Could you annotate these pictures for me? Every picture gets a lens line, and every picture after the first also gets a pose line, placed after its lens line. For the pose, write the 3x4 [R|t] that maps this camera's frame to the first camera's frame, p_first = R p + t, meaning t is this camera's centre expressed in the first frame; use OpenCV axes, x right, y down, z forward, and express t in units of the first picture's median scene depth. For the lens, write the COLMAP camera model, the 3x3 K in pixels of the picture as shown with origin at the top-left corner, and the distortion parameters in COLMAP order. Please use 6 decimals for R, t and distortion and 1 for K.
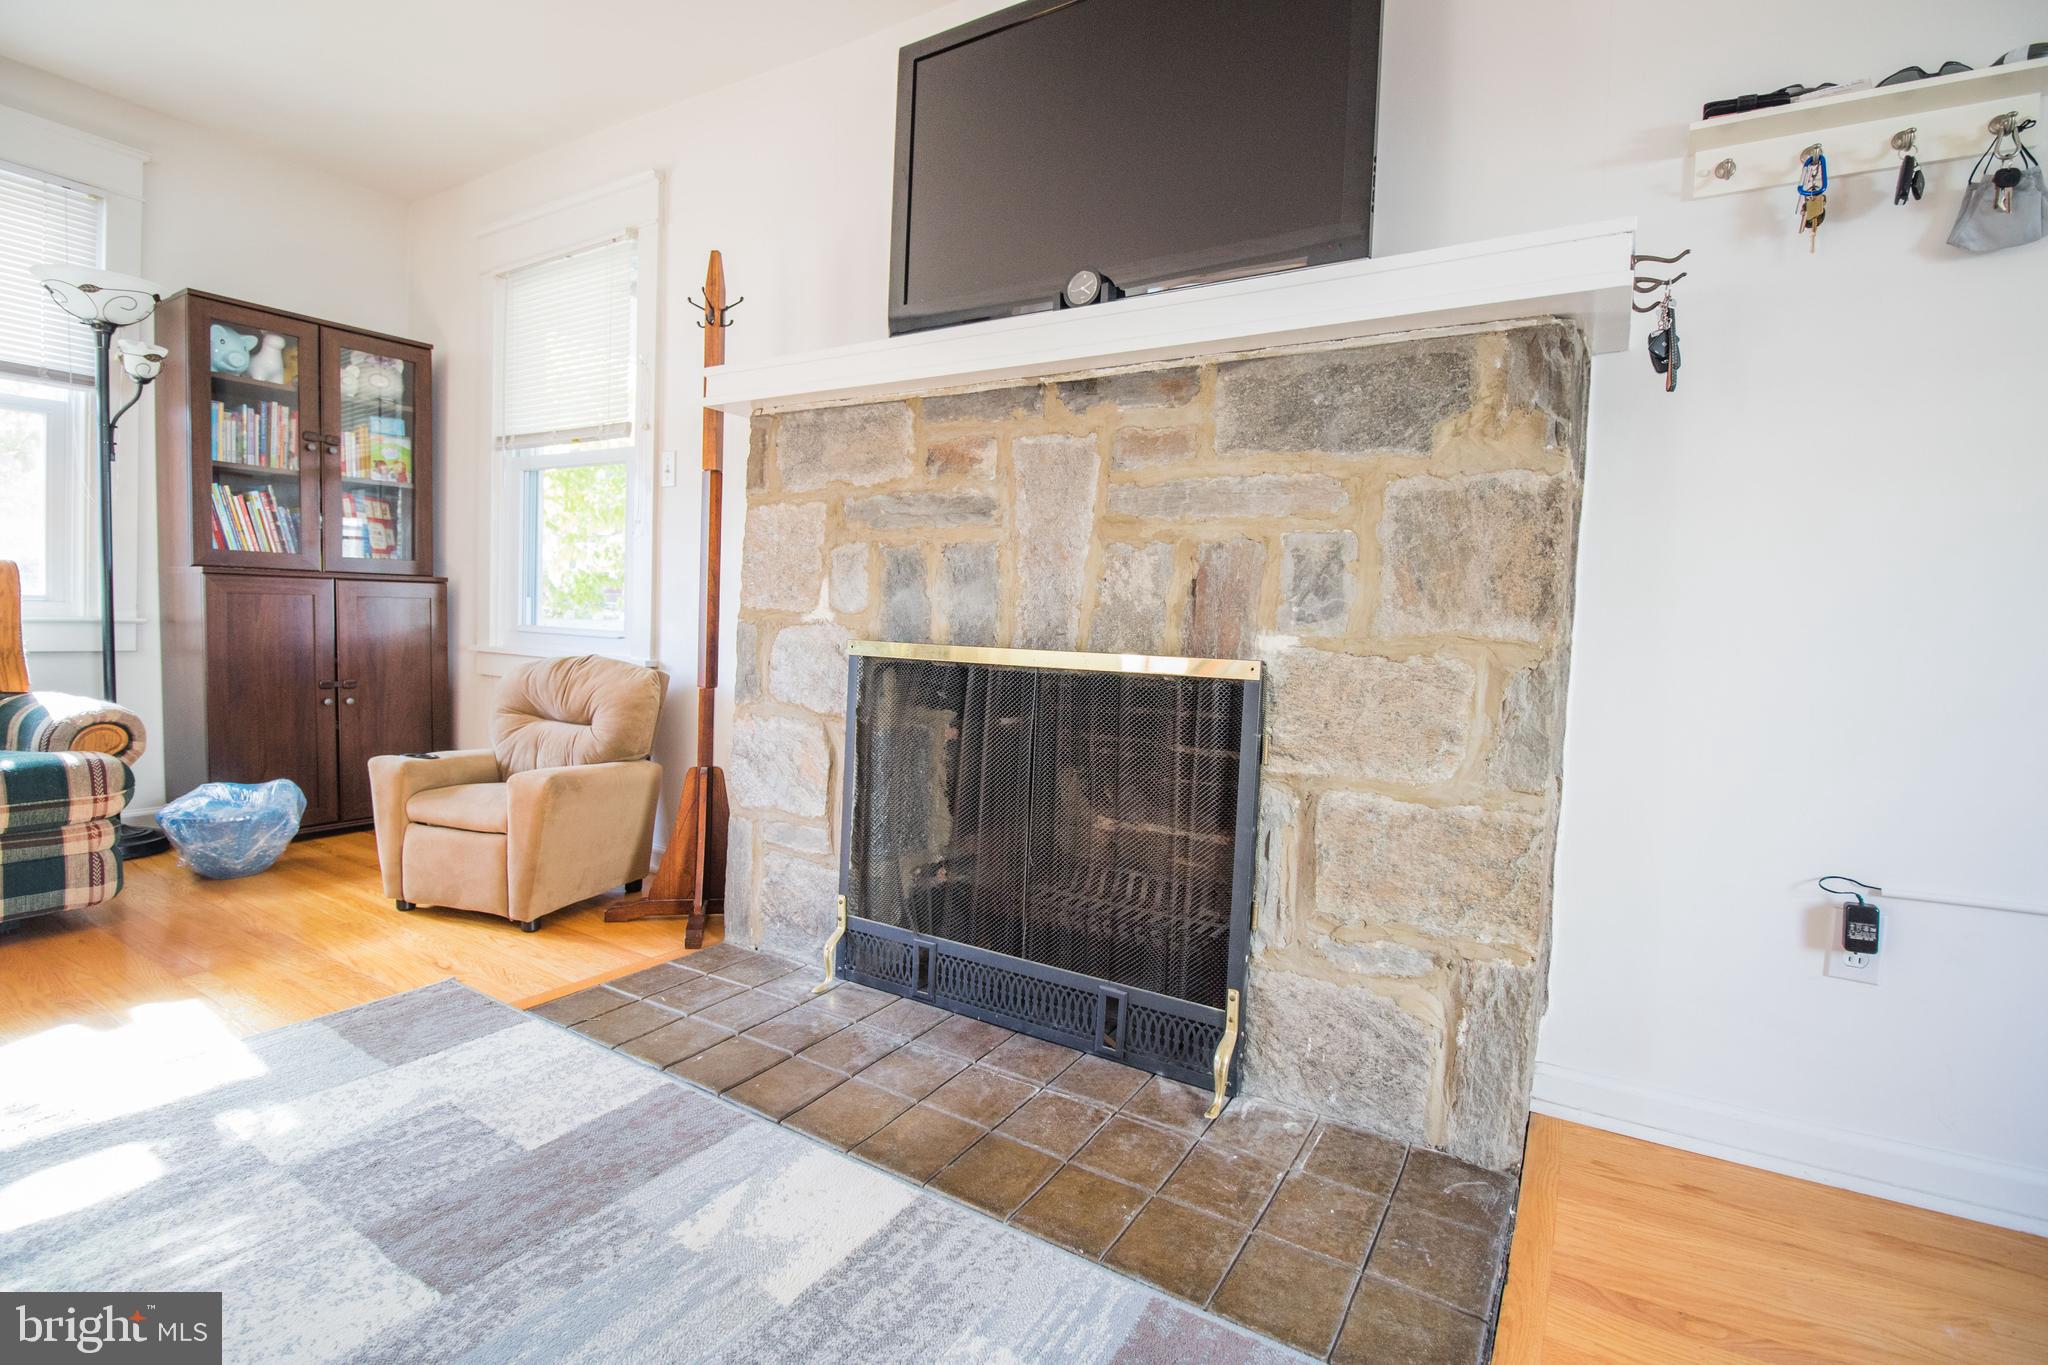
lens RADIAL K [[946.1, 0, 1024.3], [0, 946.1, 674.7], [0, 0, 1]] dist [-0.000068, -0.012113]
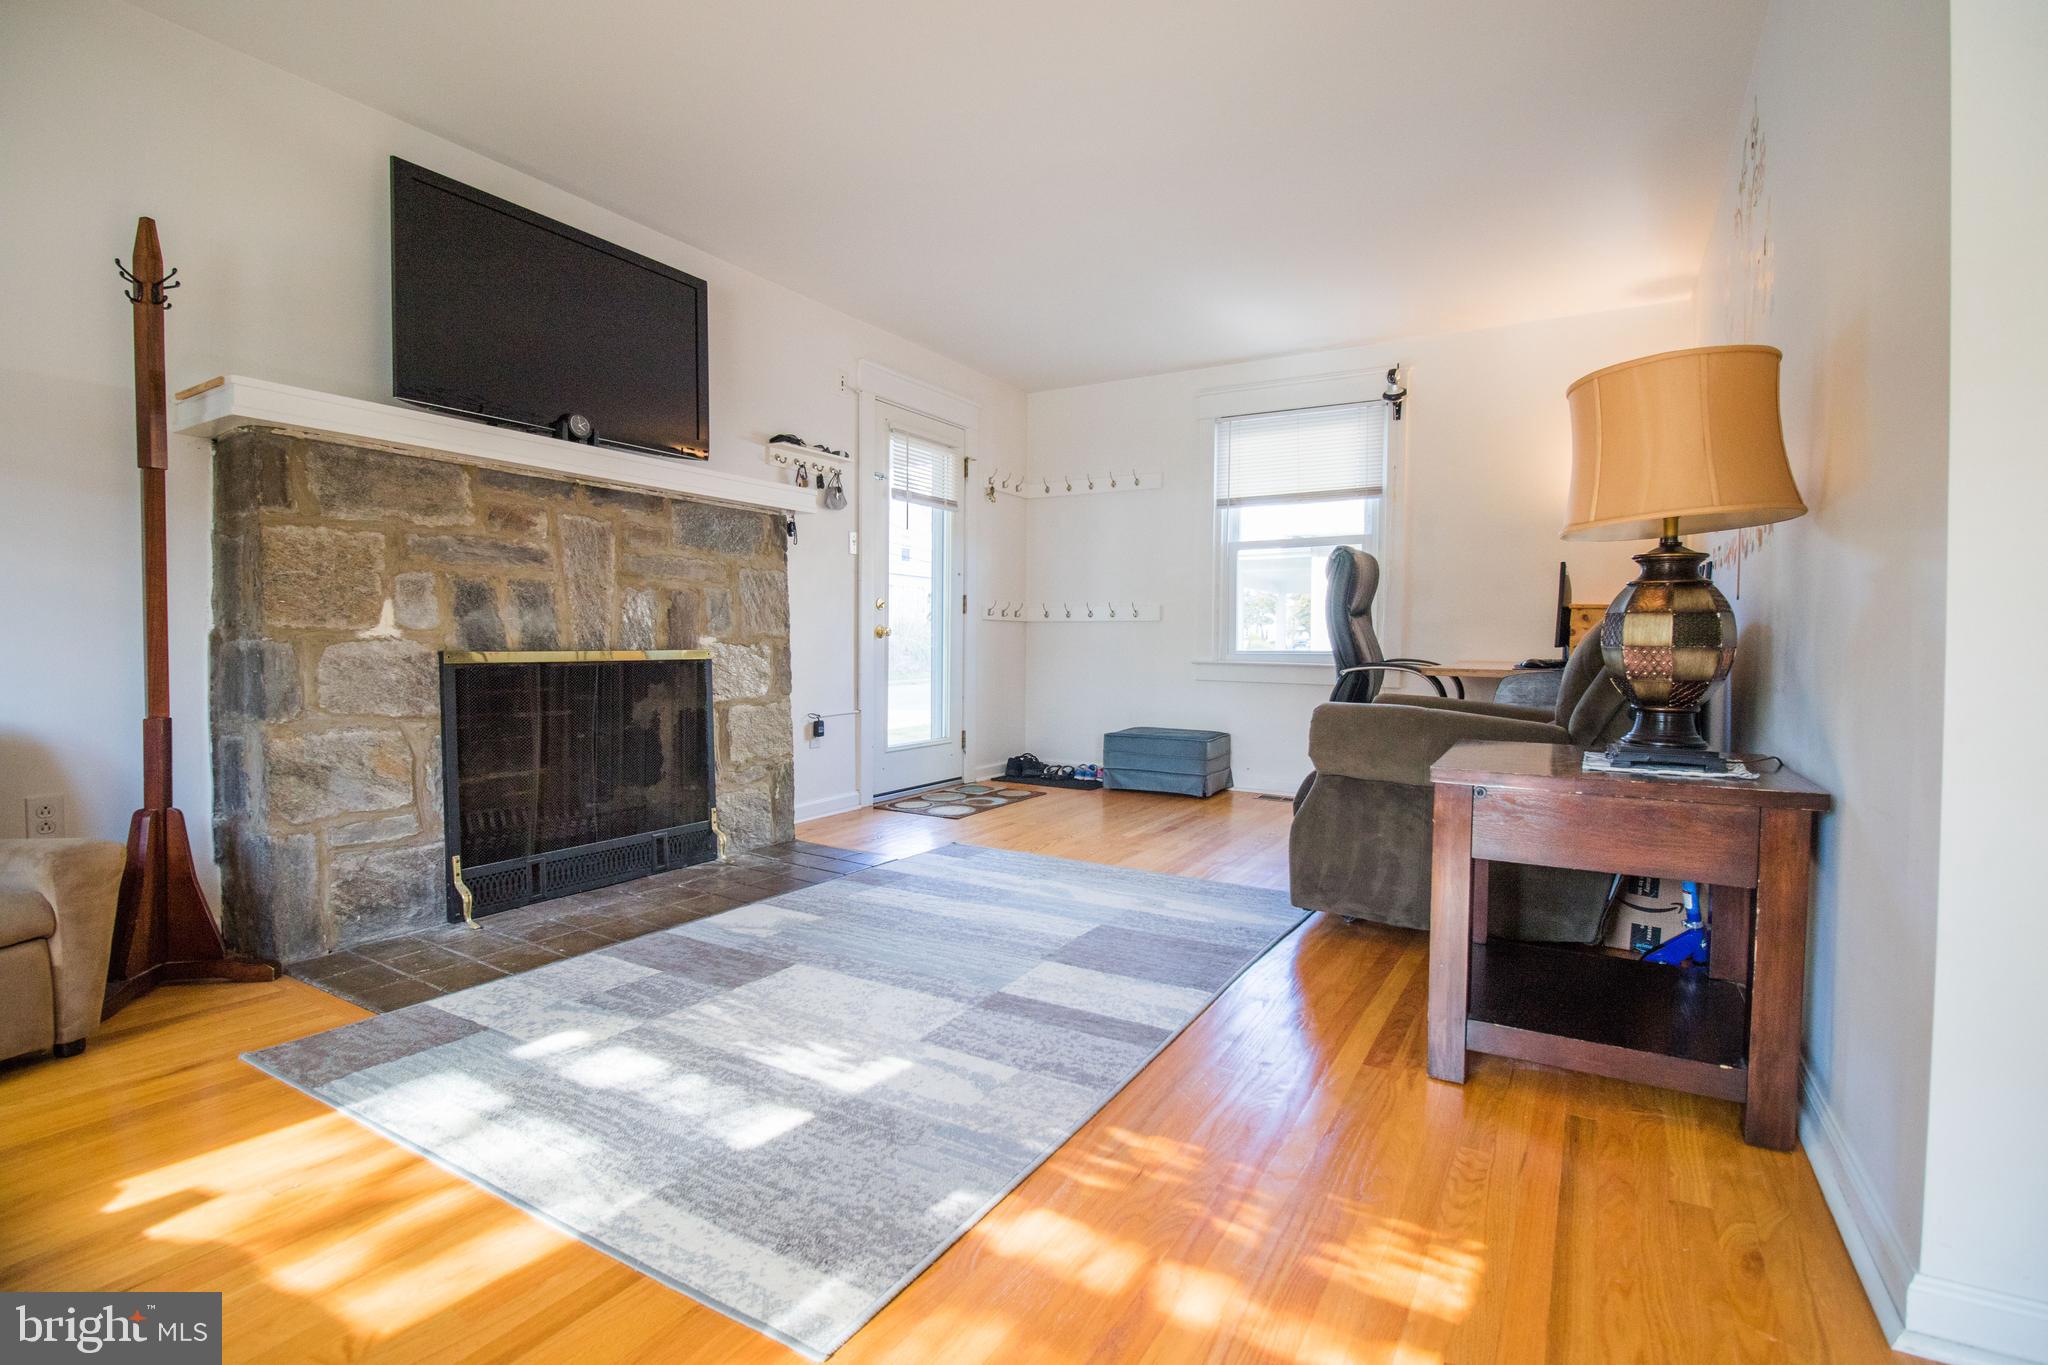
lens RADIAL K [[946.1, 0, 1024.3], [0, 946.1, 674.7], [0, 0, 1]] dist [-0.000068, -0.012113]
pose [[-0.013419, -0.075463, 0.997058, -1.667411], [0.041341, 0.996254, 0.075958, -0.080848], [-0.999055, 0.042238, -0.010249, 0.293727]]
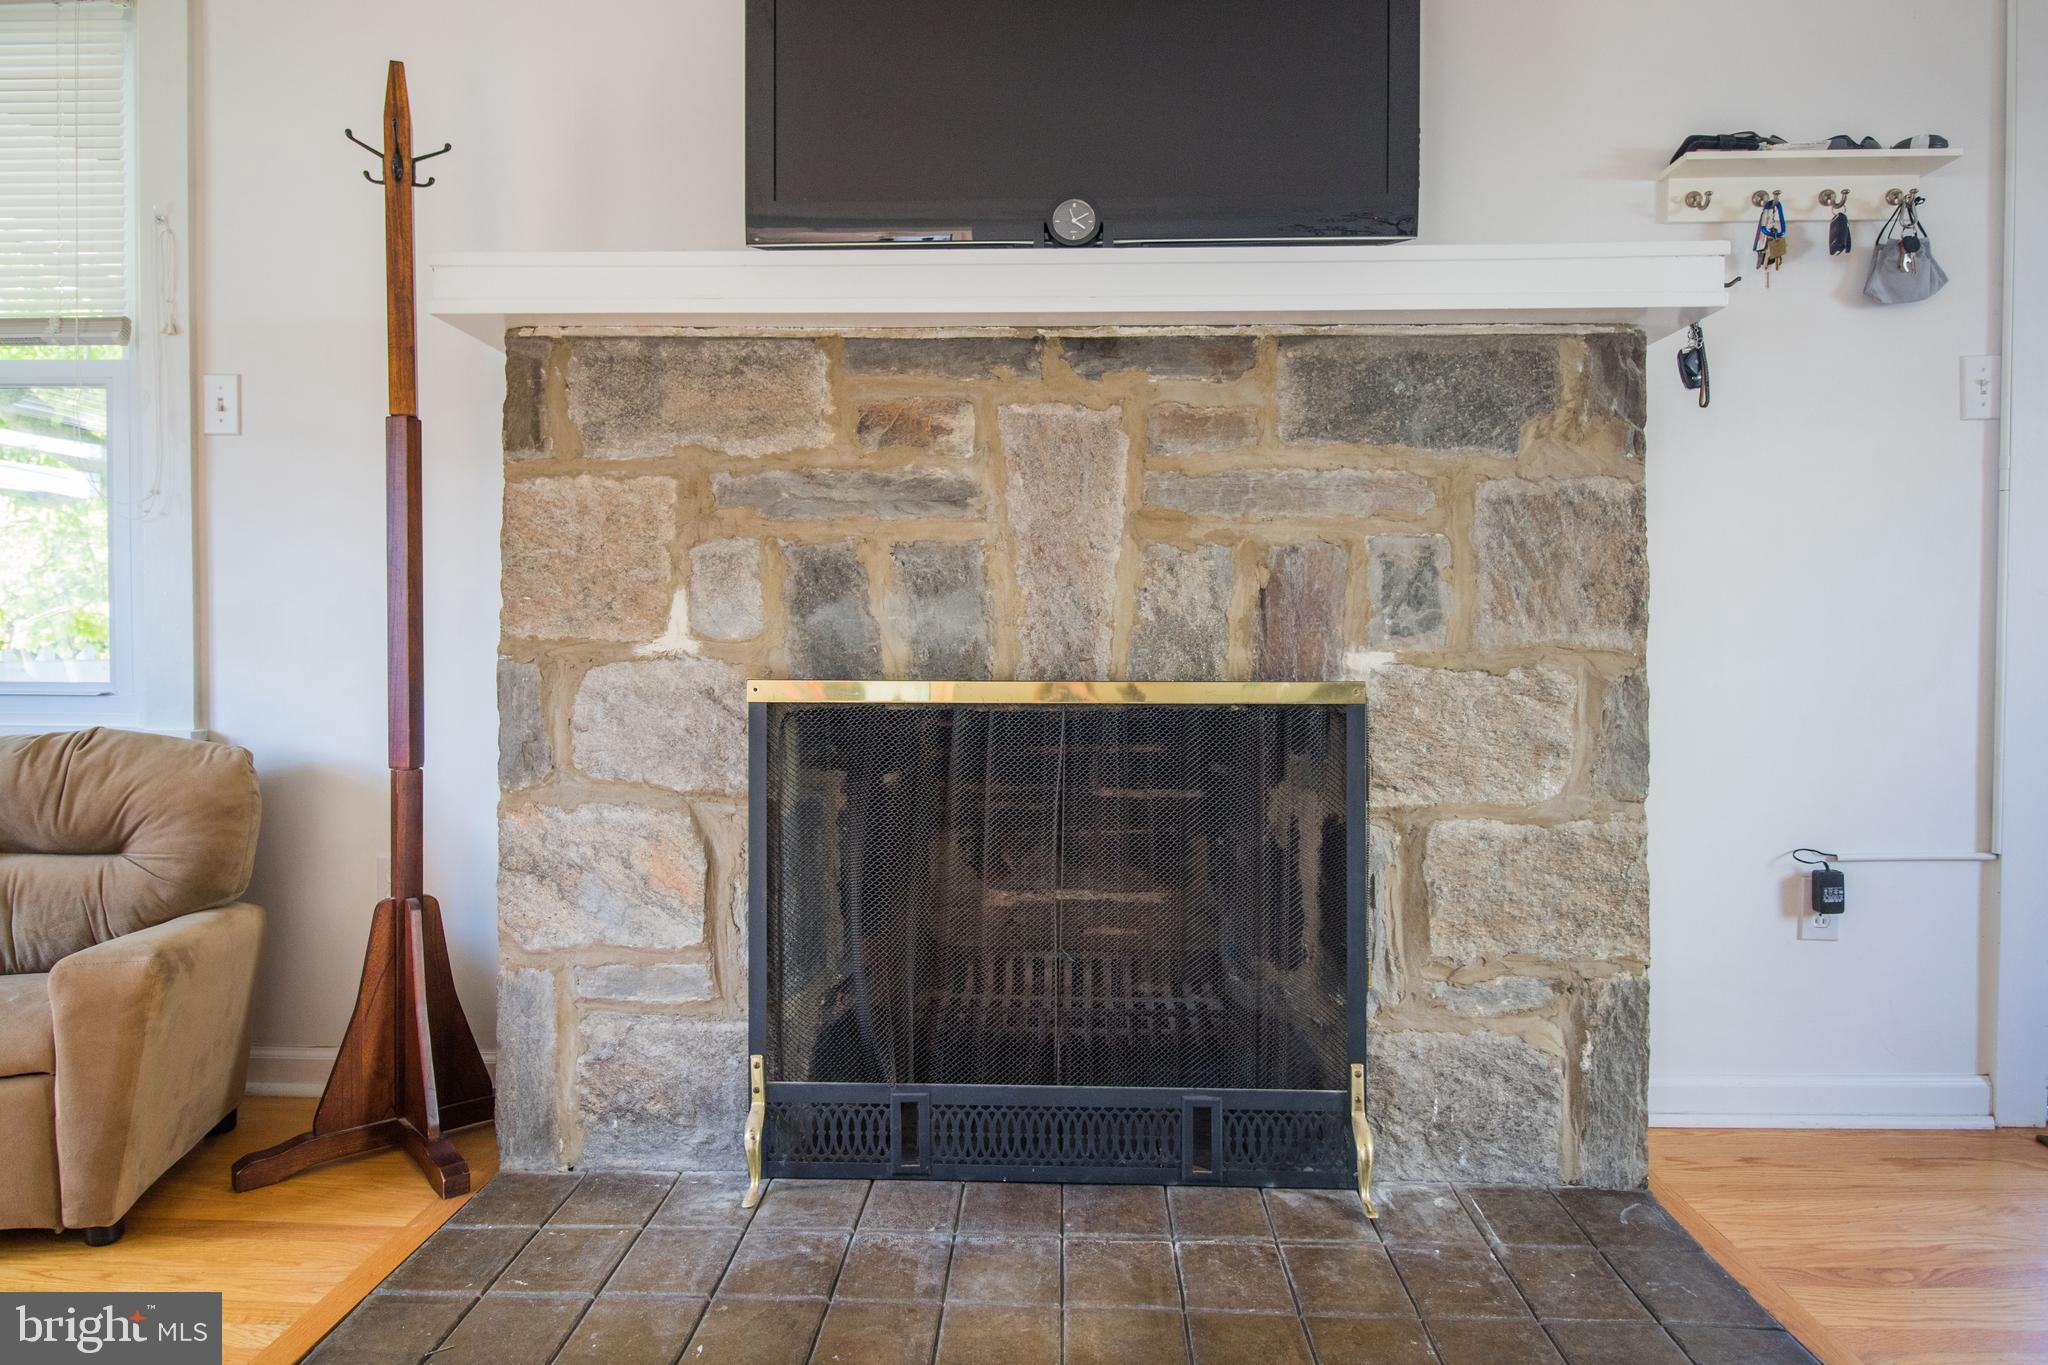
lens RADIAL K [[1202.7, 0, 1025.9], [0, 1202.7, 672.8], [0, 0, 1]] dist [0.001786, -0.002650]
pose [[0.868097, -0.047404, 0.494125, -0.512294], [0.055278, 0.998470, -0.001326, -0.034775], [-0.493306, 0.028466, 0.869390, 0.167294]]
